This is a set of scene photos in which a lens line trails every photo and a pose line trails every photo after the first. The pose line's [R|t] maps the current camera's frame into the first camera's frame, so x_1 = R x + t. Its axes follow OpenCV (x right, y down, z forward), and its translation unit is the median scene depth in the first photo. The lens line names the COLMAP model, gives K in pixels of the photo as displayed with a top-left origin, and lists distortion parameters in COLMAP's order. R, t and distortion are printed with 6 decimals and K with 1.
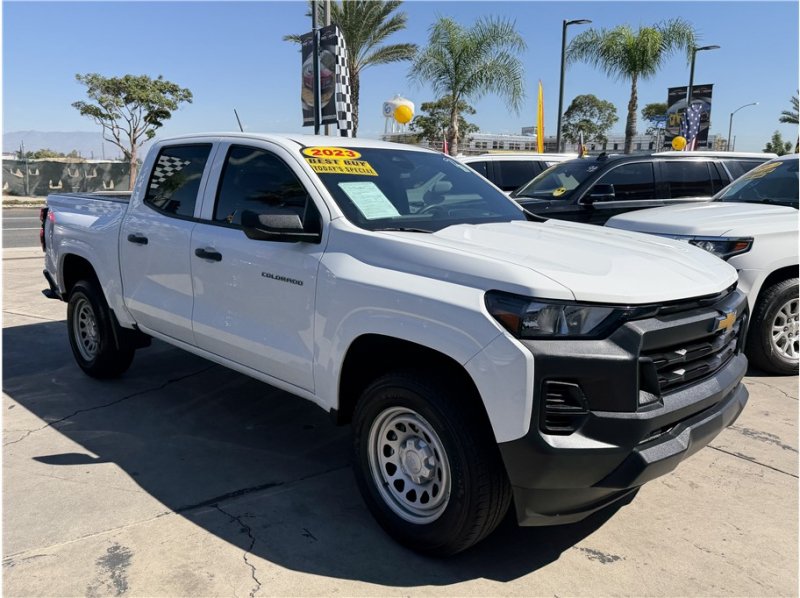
lens RADIAL K [[644.2, 0, 408.6], [0, 644.2, 290.1], [0, 0, 1]] dist [0.060235, -0.096839]
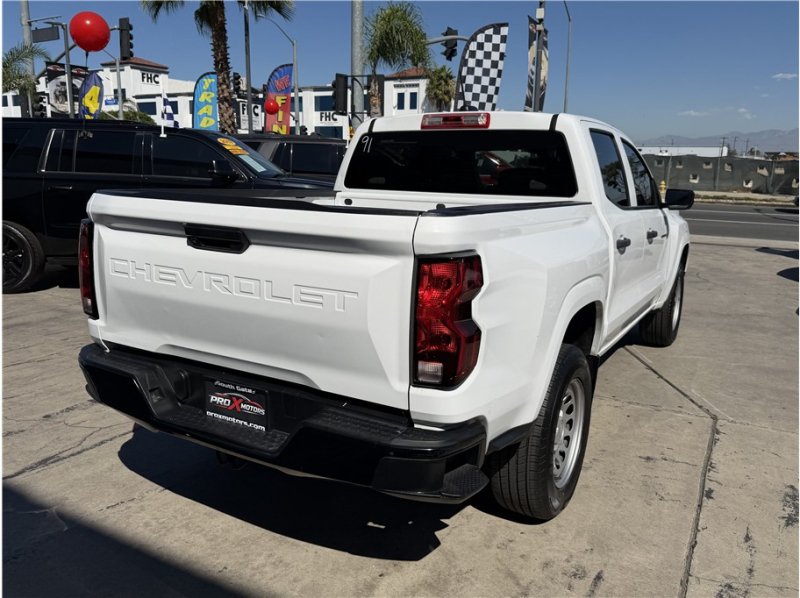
lens RADIAL K [[641.3, 0, 404.5], [0, 641.3, 311.0], [0, 0, 1]] dist [0.060010, -0.084131]
pose [[0.452918, 0.190847, -0.870886, 0.456507], [-0.163170, 0.978065, 0.129475, -0.009111], [0.876493, 0.083461, 0.474124, 0.104992]]
